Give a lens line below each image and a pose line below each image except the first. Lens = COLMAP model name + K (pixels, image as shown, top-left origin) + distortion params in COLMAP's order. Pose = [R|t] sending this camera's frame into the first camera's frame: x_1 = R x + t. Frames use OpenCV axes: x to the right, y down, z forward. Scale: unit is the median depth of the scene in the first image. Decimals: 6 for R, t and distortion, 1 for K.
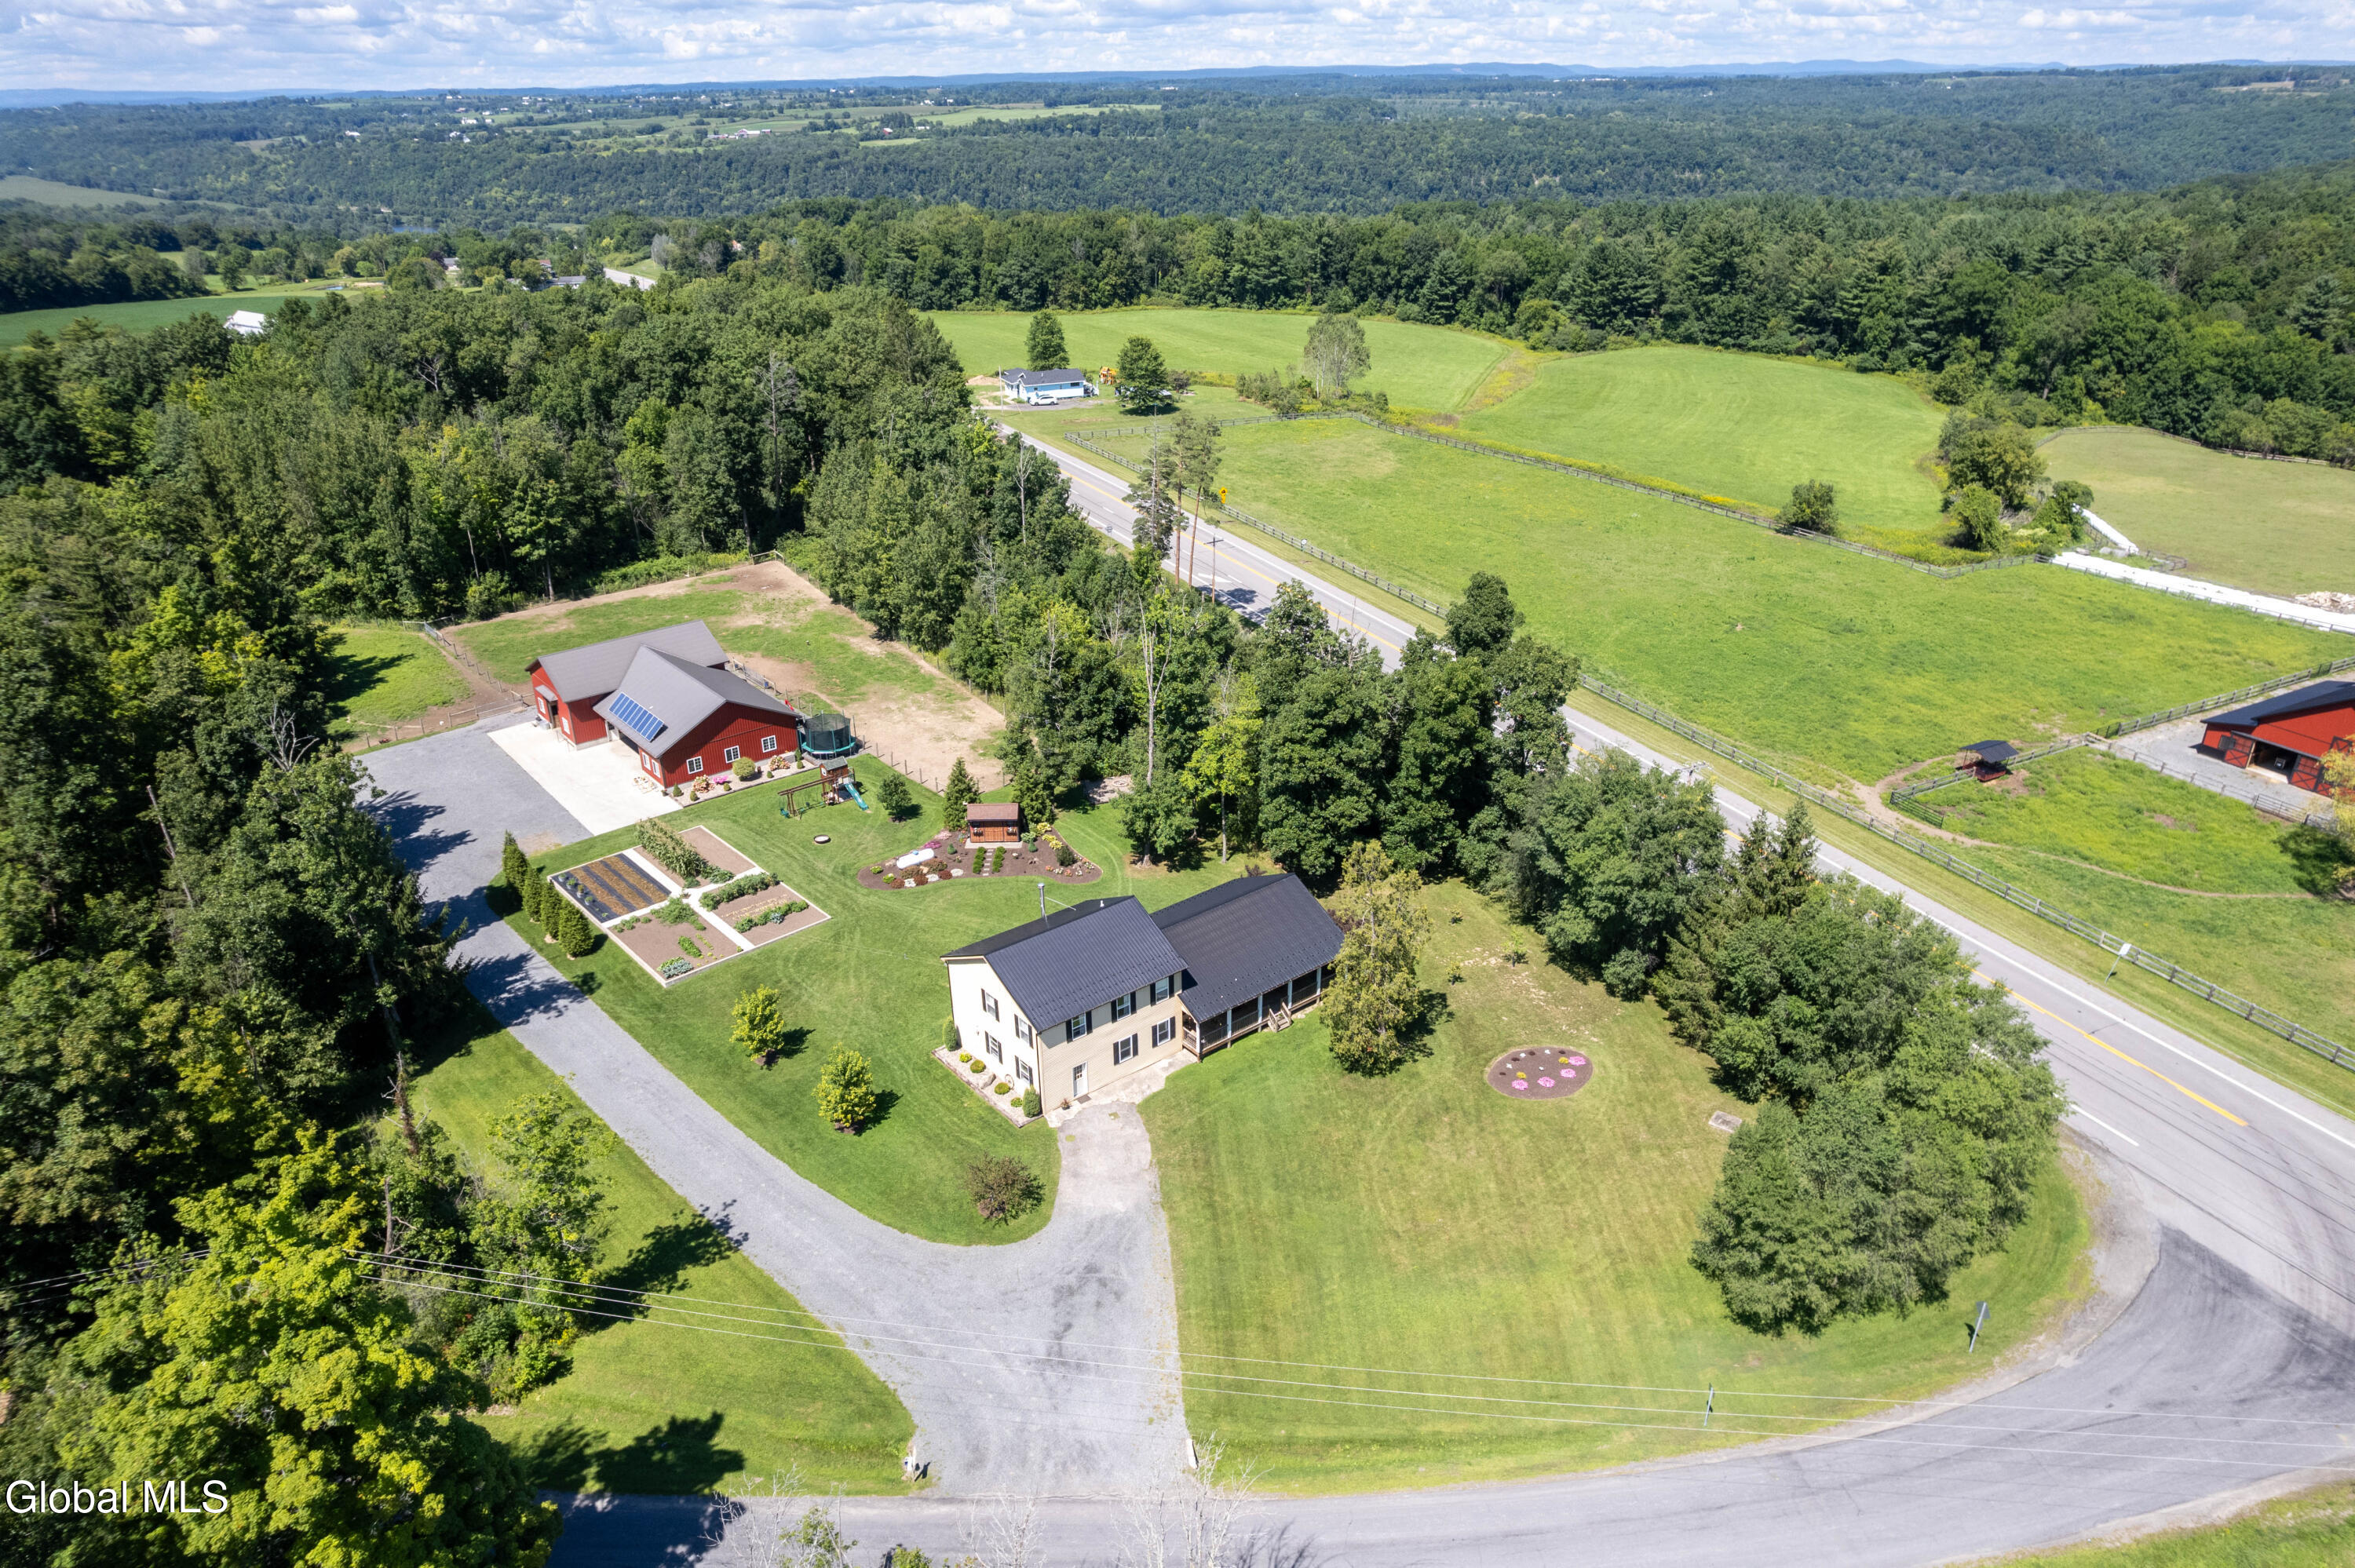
lens RADIAL K [[1504.9, 0, 1175.2], [0, 1504.9, 788.8], [0, 0, 1]] dist [-0.060093, 0.054651]
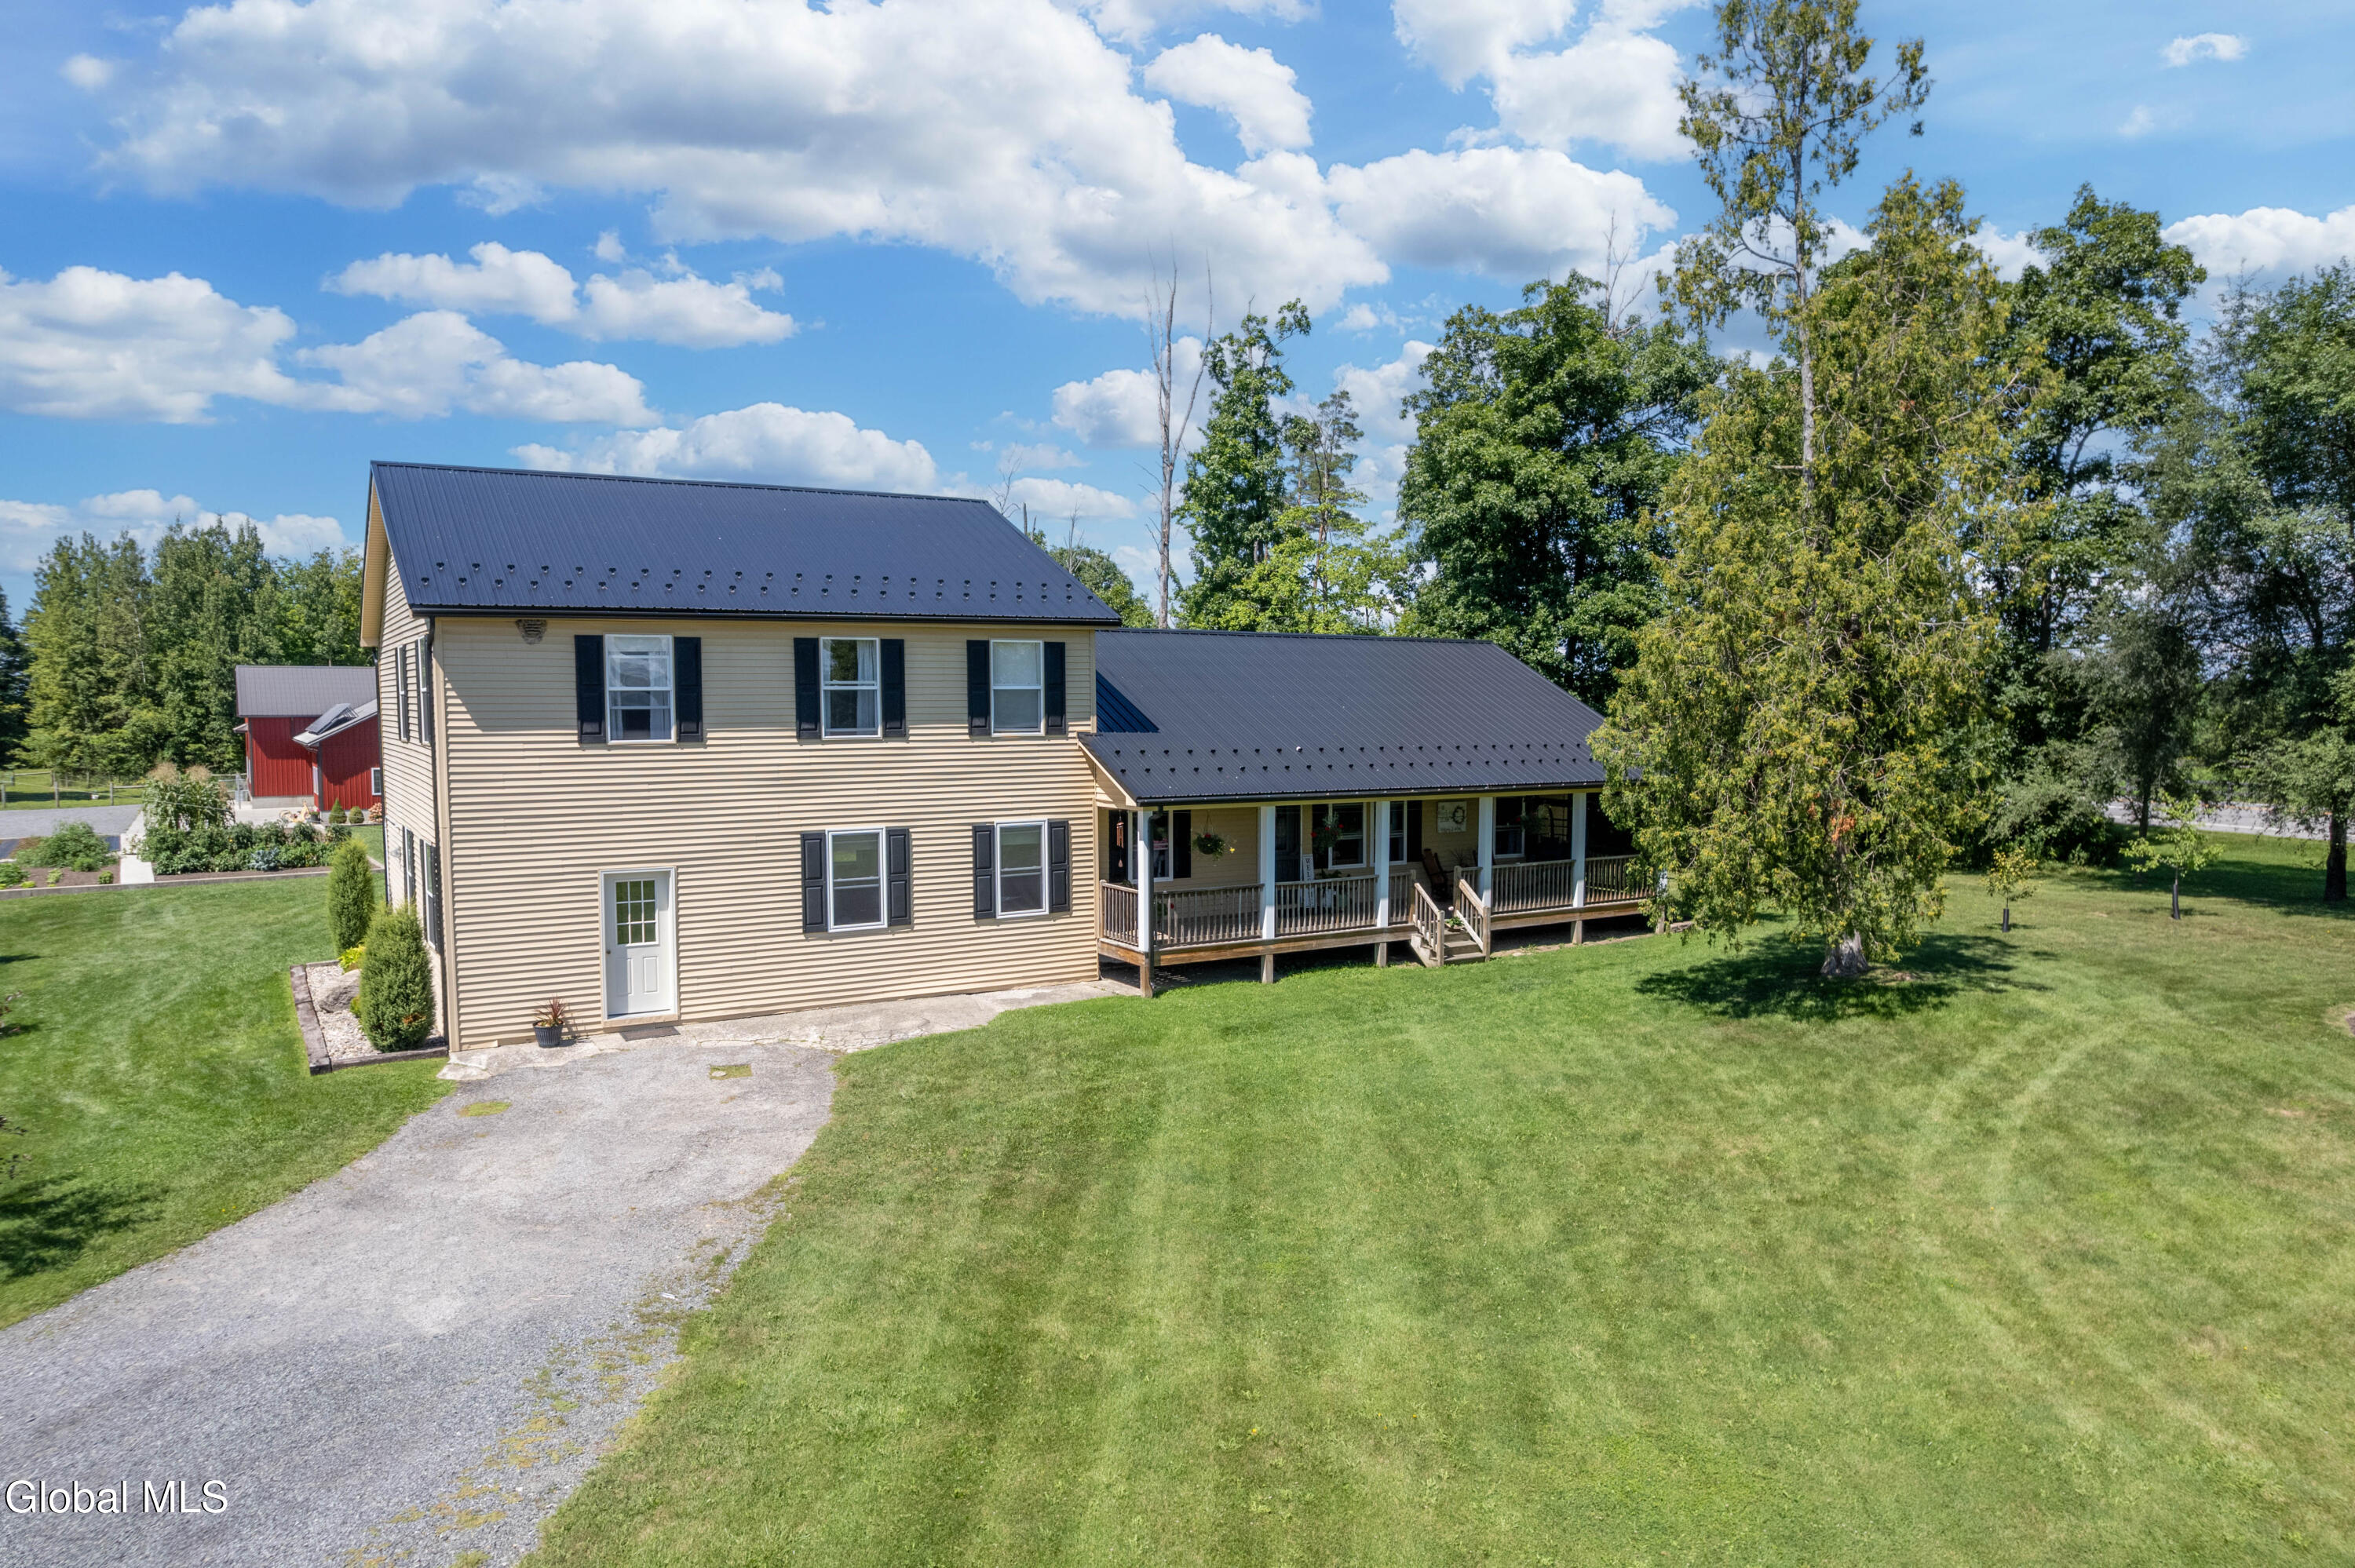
lens RADIAL K [[1504.9, 0, 1173.9], [0, 1504.9, 766.9], [0, 0, 1]] dist [-0.060093, 0.054651]
pose [[0.992460, 0.004502, -0.122486, 0.053968], [-0.051236, 0.923061, -0.381226, 0.250447], [0.111346, 0.384627, 0.916332, 0.751110]]
